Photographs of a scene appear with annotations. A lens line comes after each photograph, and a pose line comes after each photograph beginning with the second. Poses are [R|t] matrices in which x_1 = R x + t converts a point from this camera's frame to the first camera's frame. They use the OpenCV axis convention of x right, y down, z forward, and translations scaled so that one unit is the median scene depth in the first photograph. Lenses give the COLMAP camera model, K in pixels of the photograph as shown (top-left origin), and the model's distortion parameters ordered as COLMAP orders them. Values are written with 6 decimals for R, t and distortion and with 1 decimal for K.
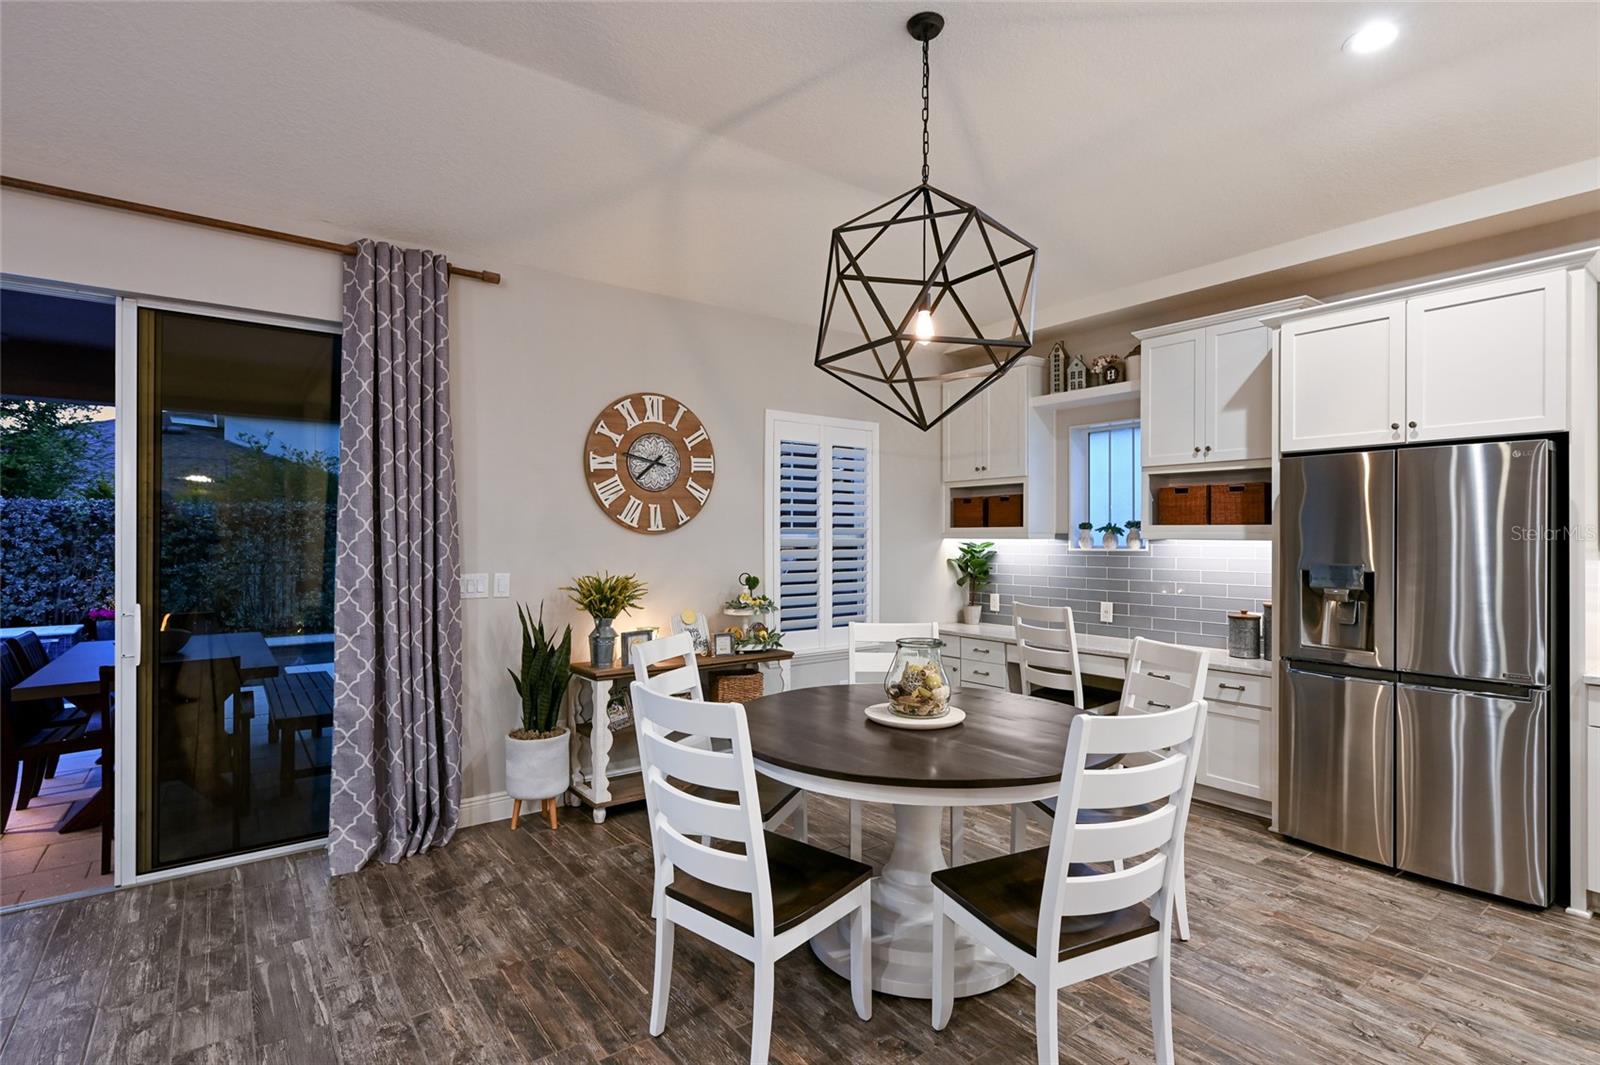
lens RADIAL K [[771.3, 0, 801.6], [0, 771.3, 537.2], [0, 0, 1]] dist [0.001446, 0.000899]
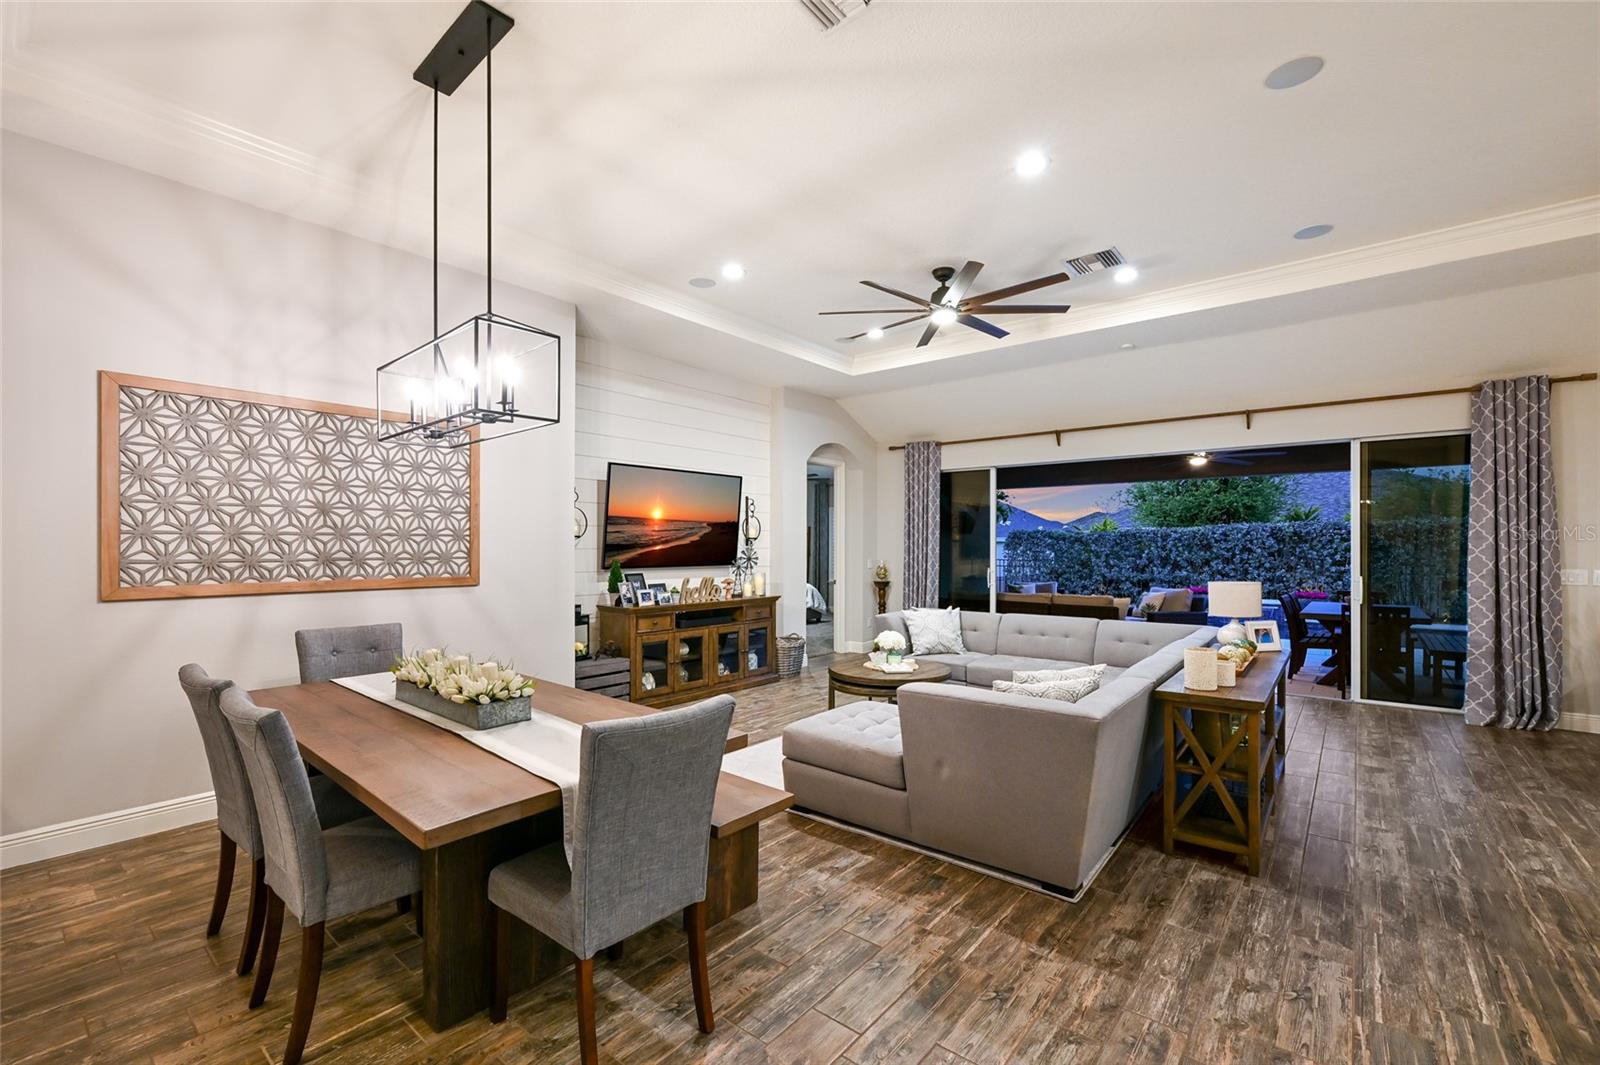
lens RADIAL K [[679.9, 0, 801.8], [0, 679.9, 544.4], [0, 0, 1]] dist [0.000848, -0.000196]
pose [[0.234002, -0.002349, -0.972233, 0.480996], [0.001180, 0.999997, -0.002133, -0.002166], [0.972235, -0.000648, 0.234004, -0.737864]]
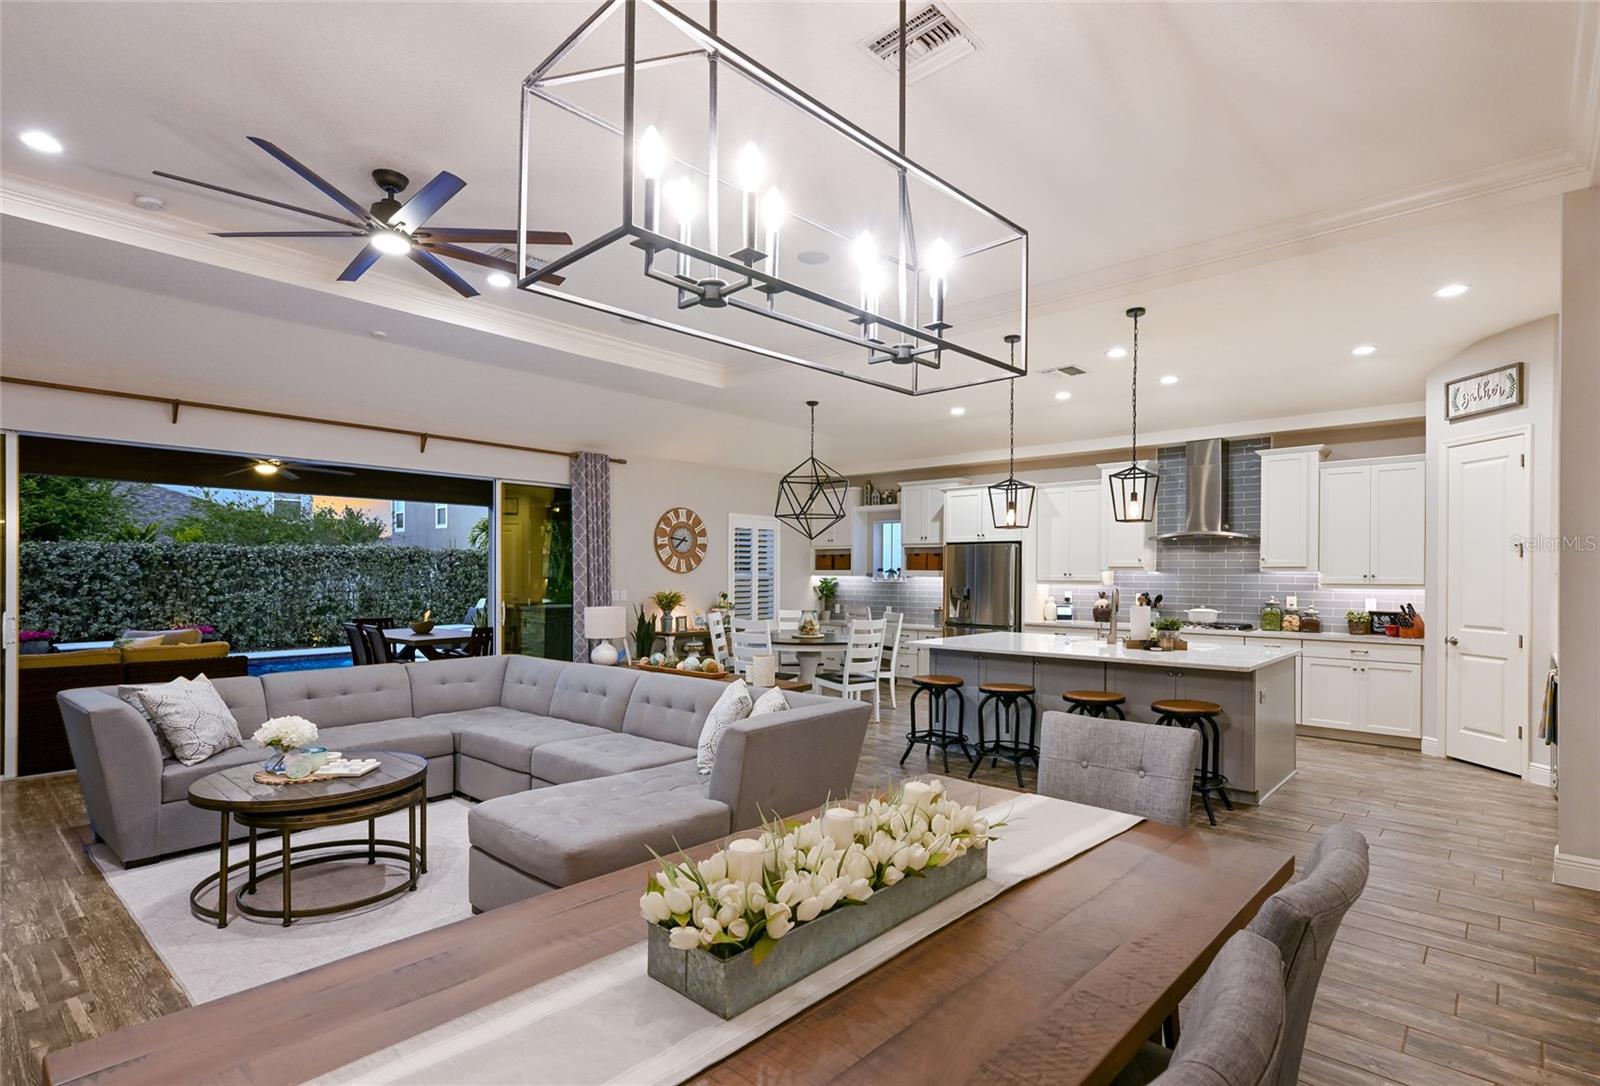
lens RADIAL K [[782.5, 0, 804.1], [0, 782.5, 578.8], [0, 0, 1]] dist [0.009604, 0.000057]
pose [[0.981515, 0.002667, 0.191365, -0.279501], [-0.004107, 0.999966, 0.007131, -0.005883], [-0.191339, -0.007785, 0.981493, -1.225433]]
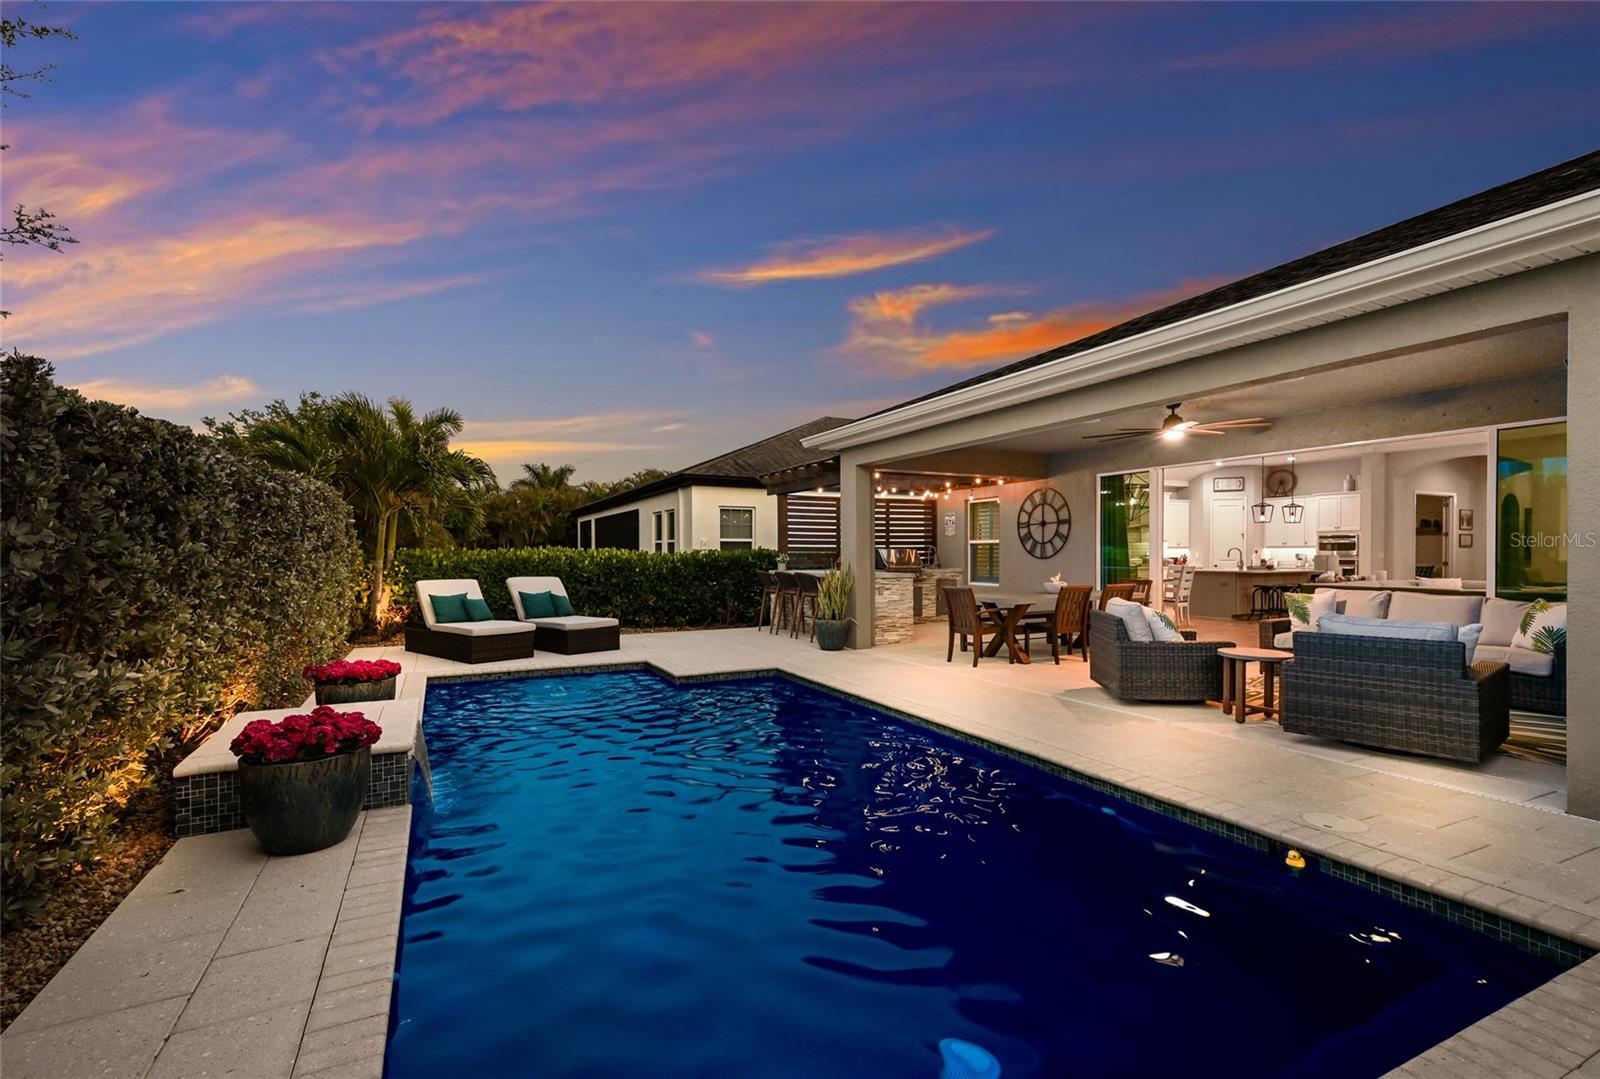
lens RADIAL K [[727.0, 0, 800.5], [0, 727.0, 560.8], [0, 0, 1]] dist [0.016088, 0.000014]
pose [[0.184396, -0.011045, 0.982790, -3.137894], [0.000779, 0.999938, 0.011092, 0.041456], [-0.982852, -0.001279, 0.184394, 1.424413]]
